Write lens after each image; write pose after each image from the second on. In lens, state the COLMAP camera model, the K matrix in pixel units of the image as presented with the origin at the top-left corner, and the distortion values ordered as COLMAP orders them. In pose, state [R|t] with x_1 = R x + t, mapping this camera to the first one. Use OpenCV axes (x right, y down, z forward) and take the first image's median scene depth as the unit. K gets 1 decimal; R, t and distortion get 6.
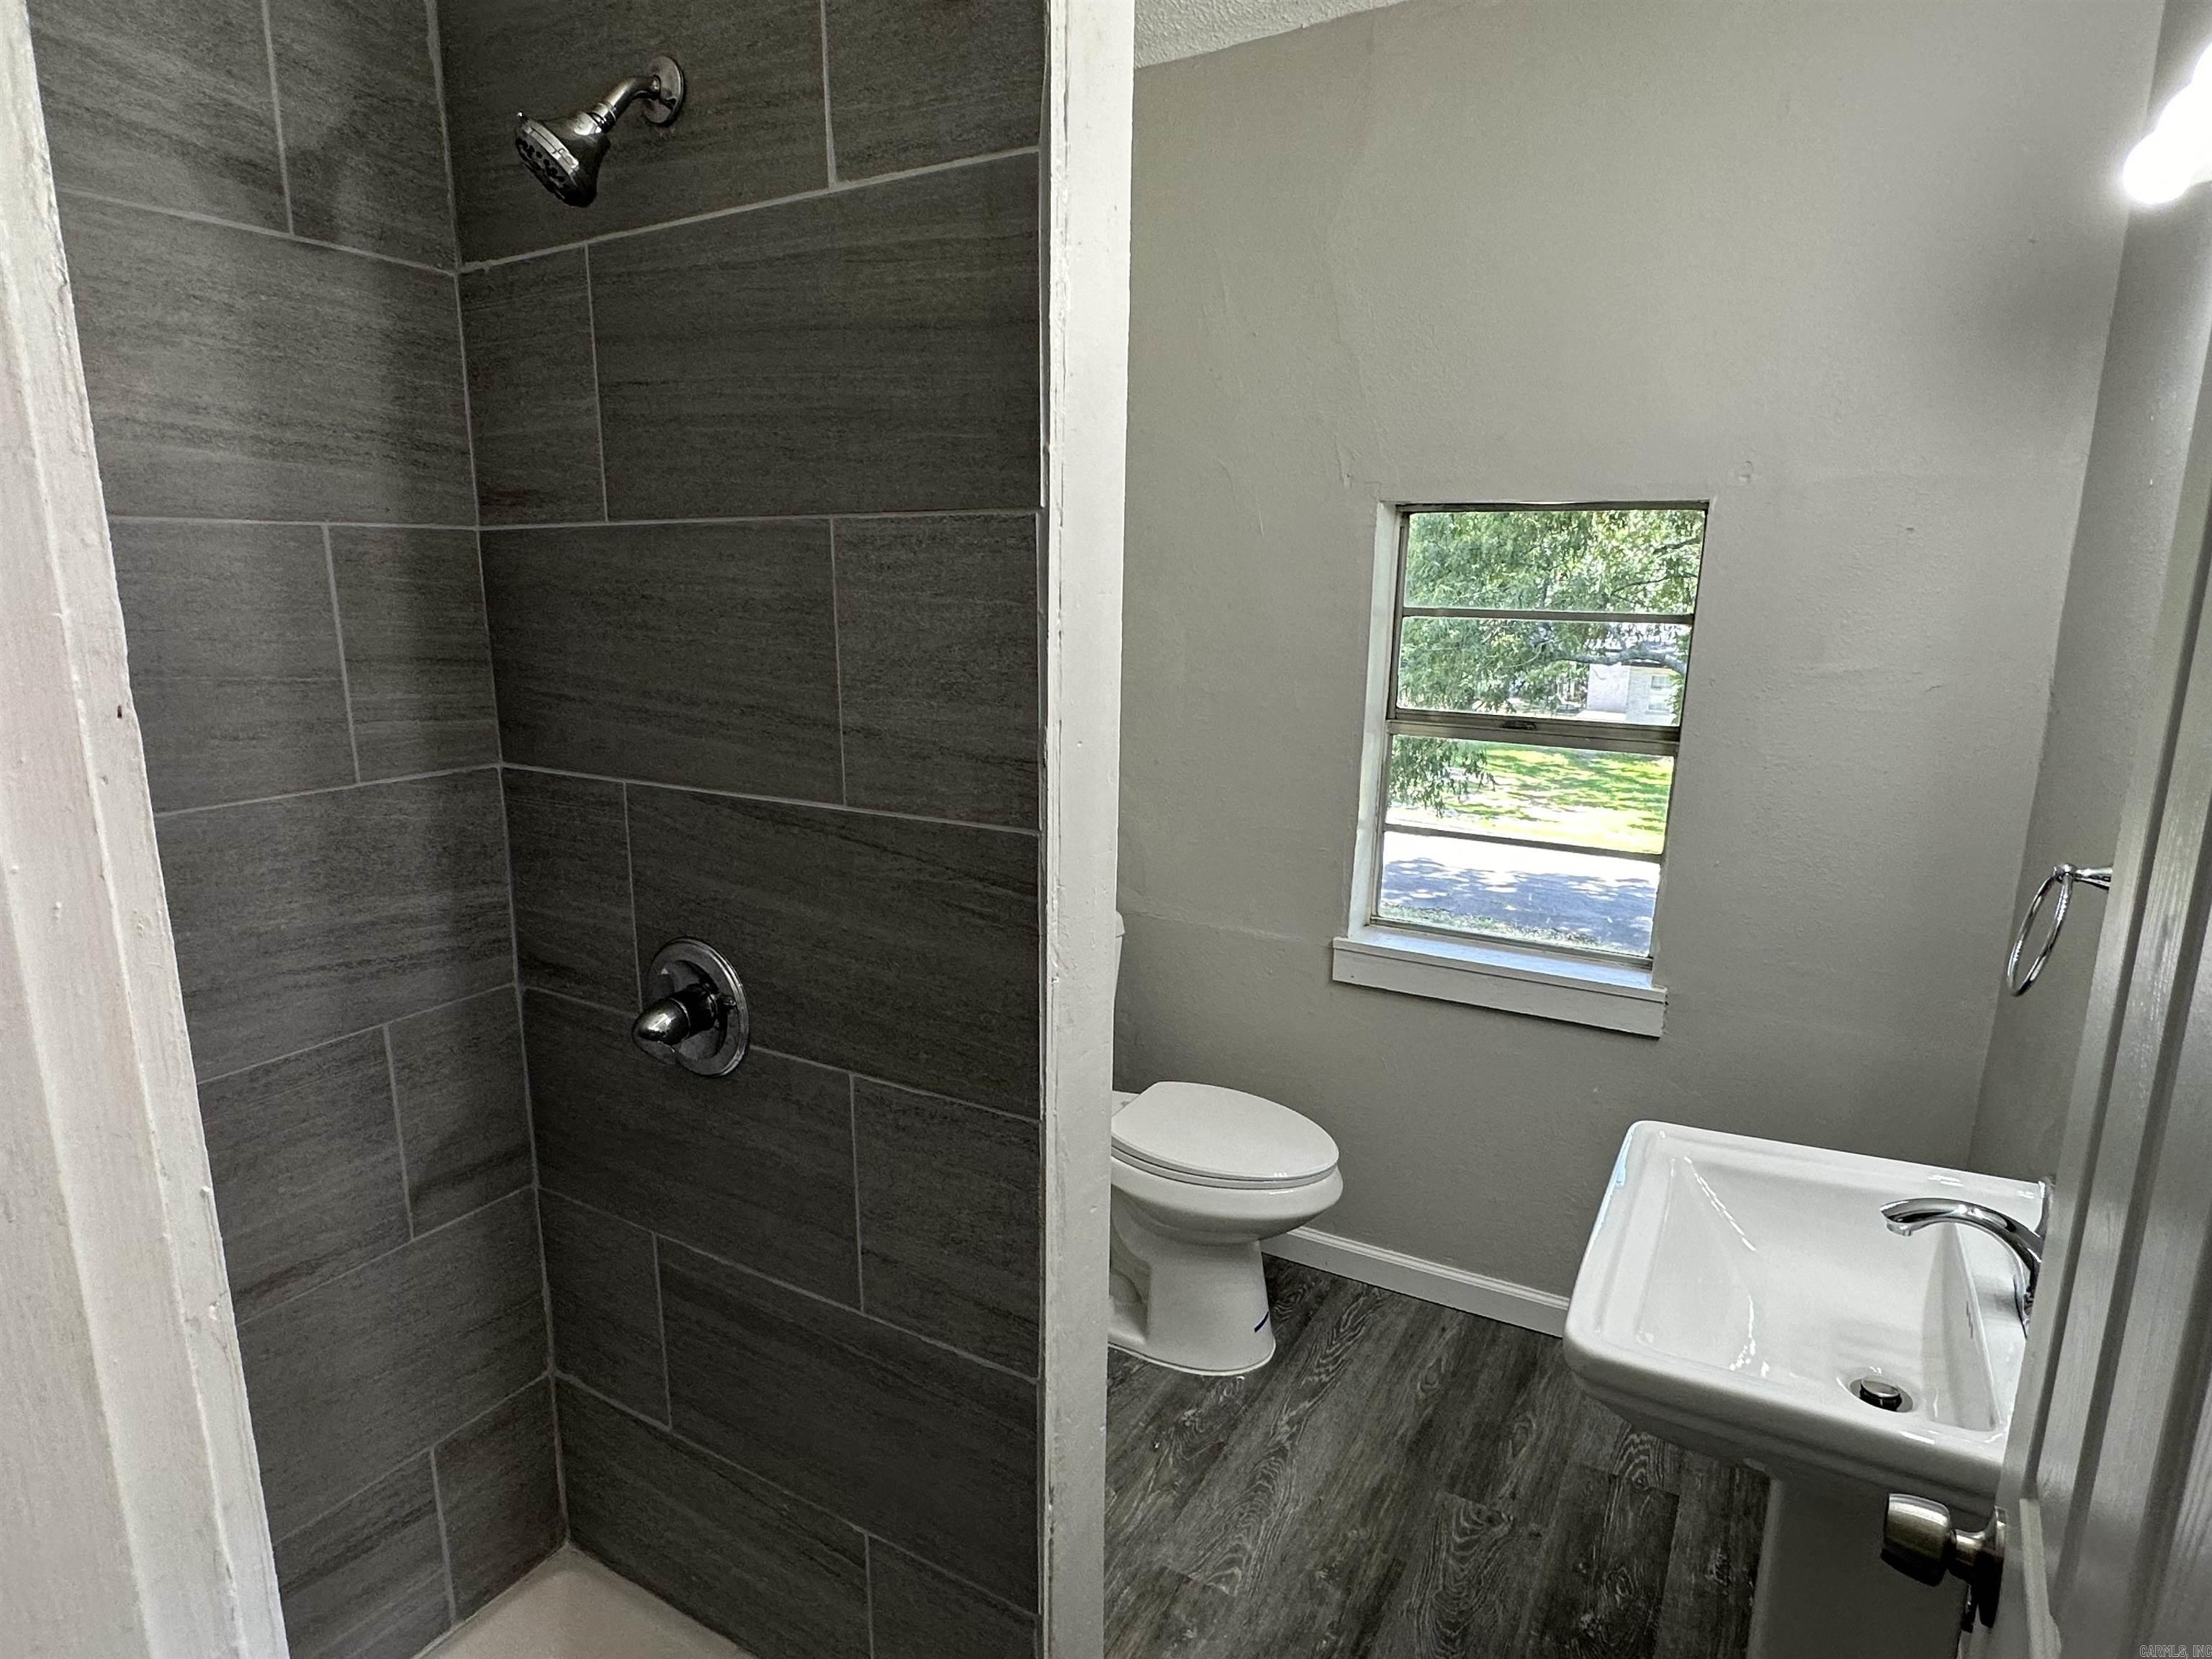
lens RADIAL K [[1224.0, 0, 1103.0], [0, 1224.0, 826.8], [0, 0, 1]] dist [-0.004326, 0.000767]
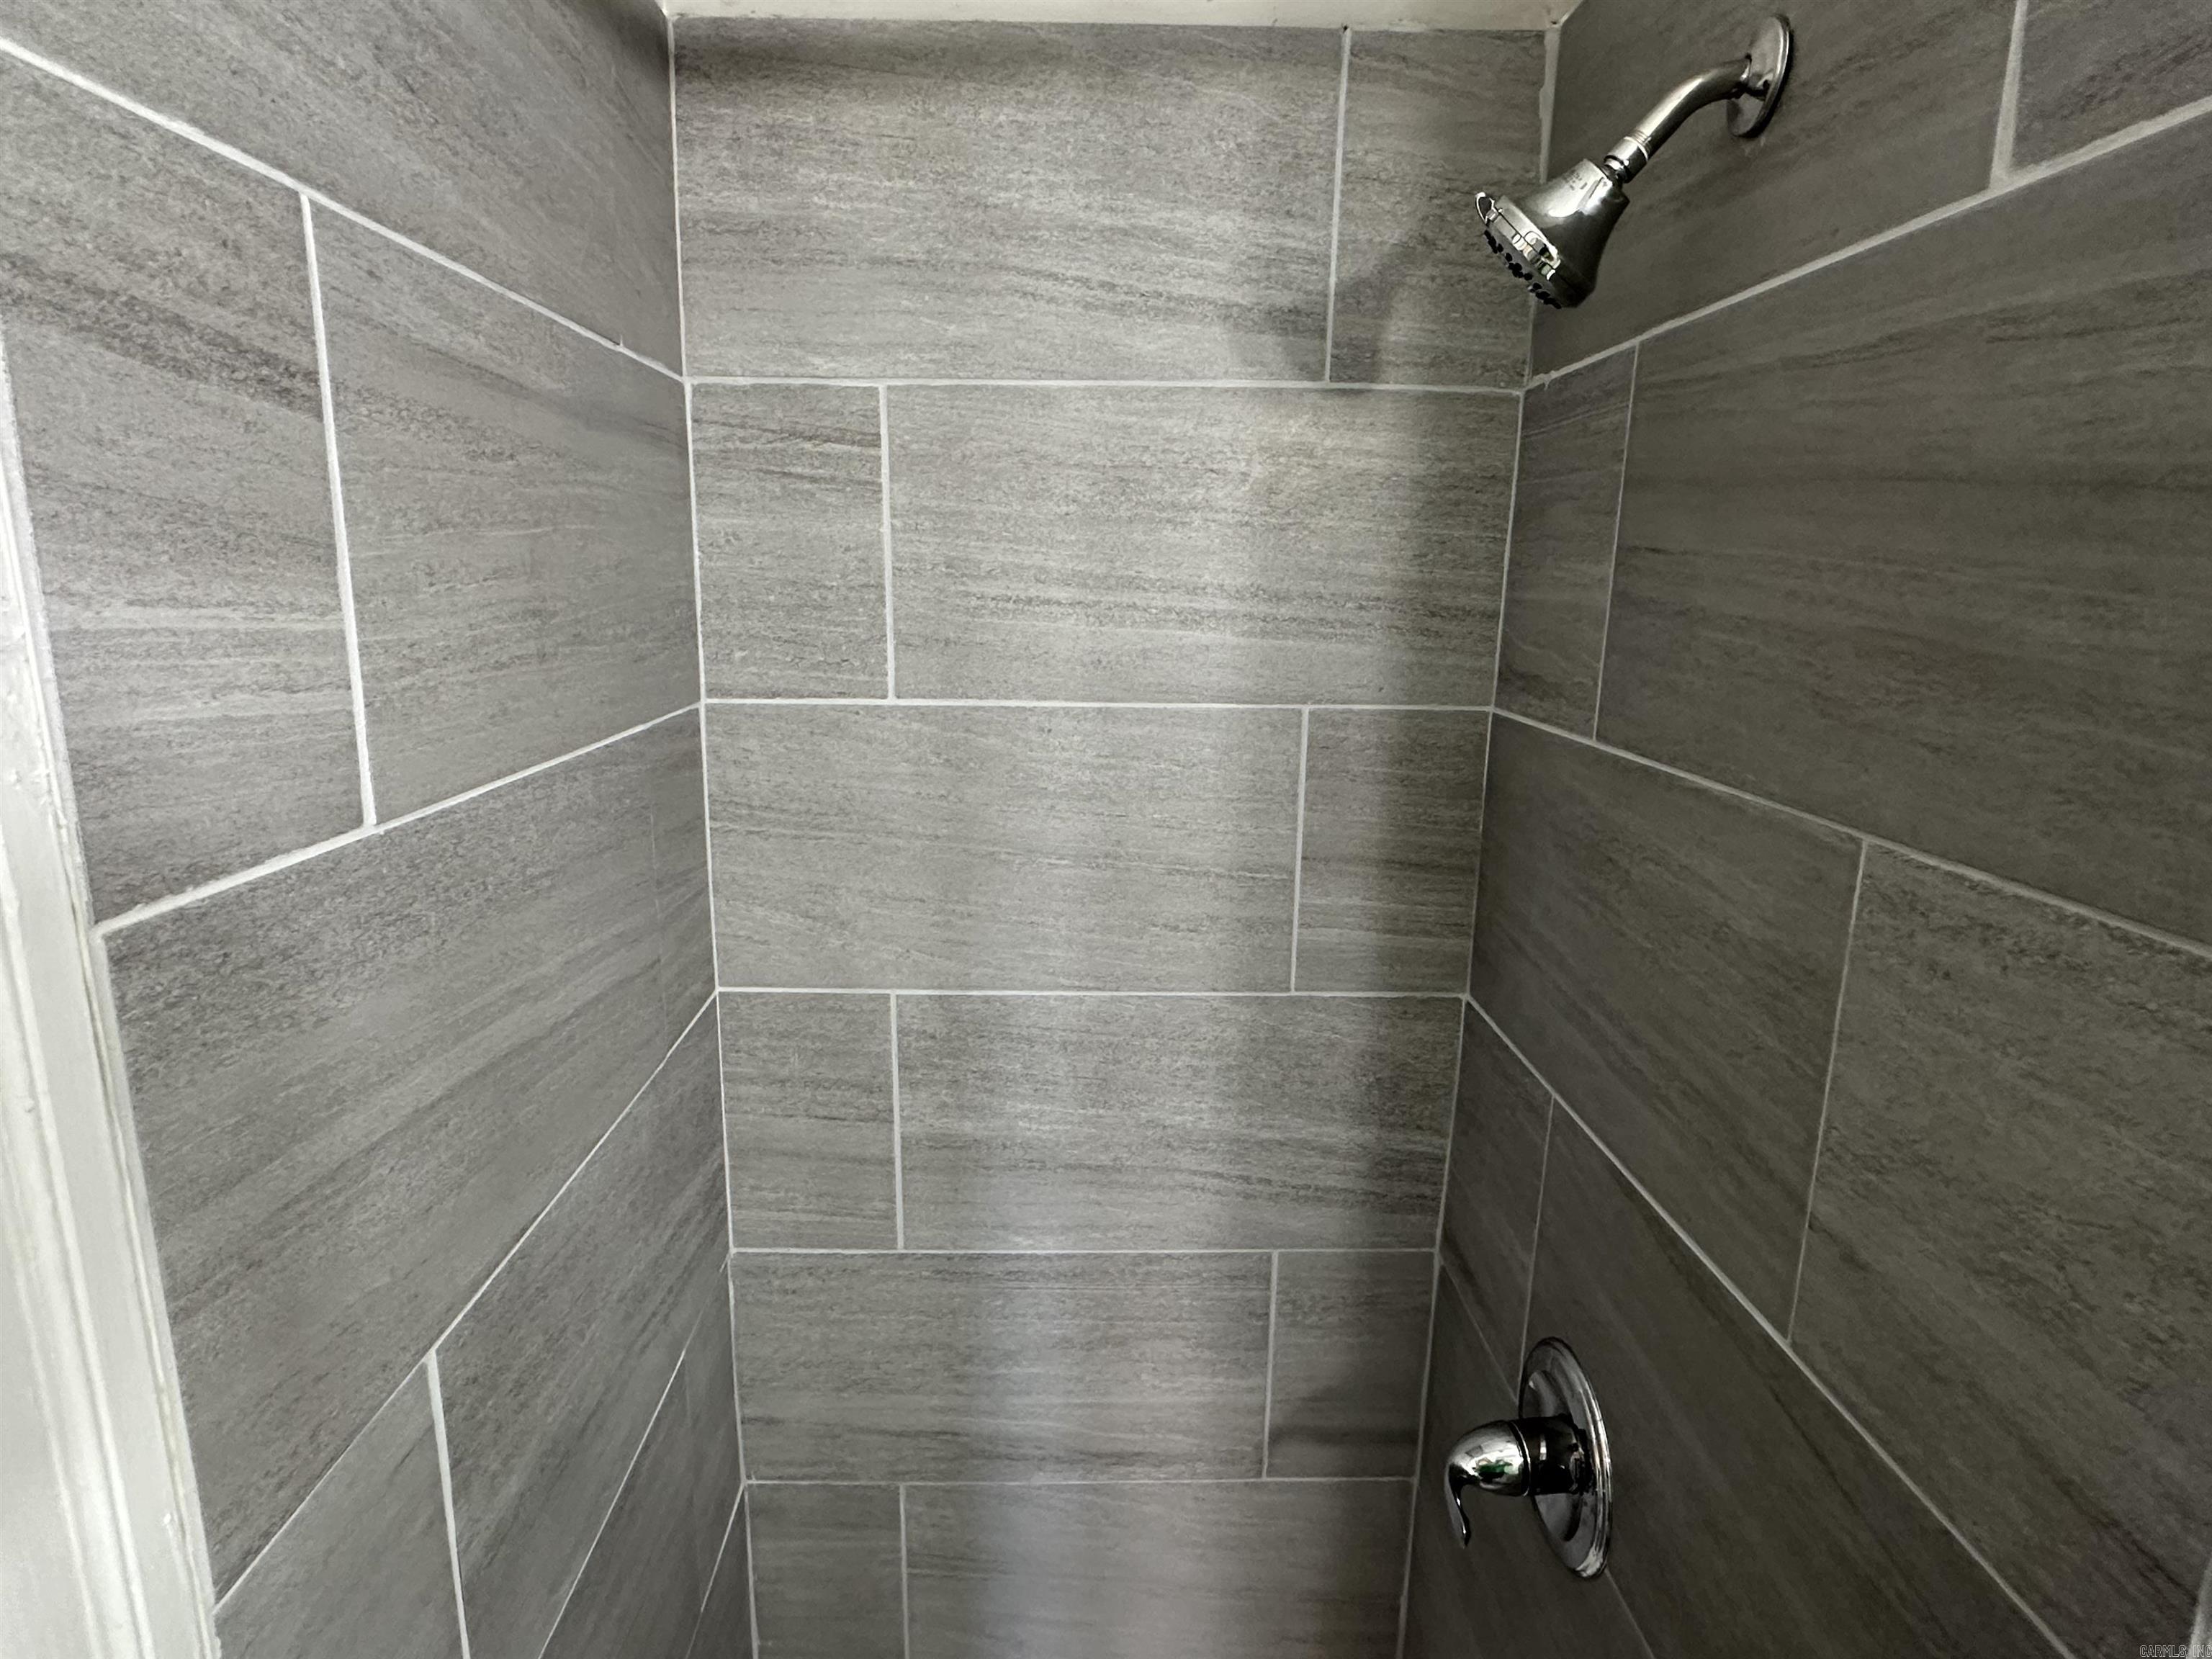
lens RADIAL K [[1224.0, 0, 1100.5], [0, 1224.0, 834.7], [0, 0, 1]] dist [-0.004326, 0.000767]
pose [[0.519736, 0.192929, -0.832258, 0.036291], [-0.191726, 0.975660, 0.106441, -0.238824], [0.832536, 0.104244, 0.544075, 0.437380]]
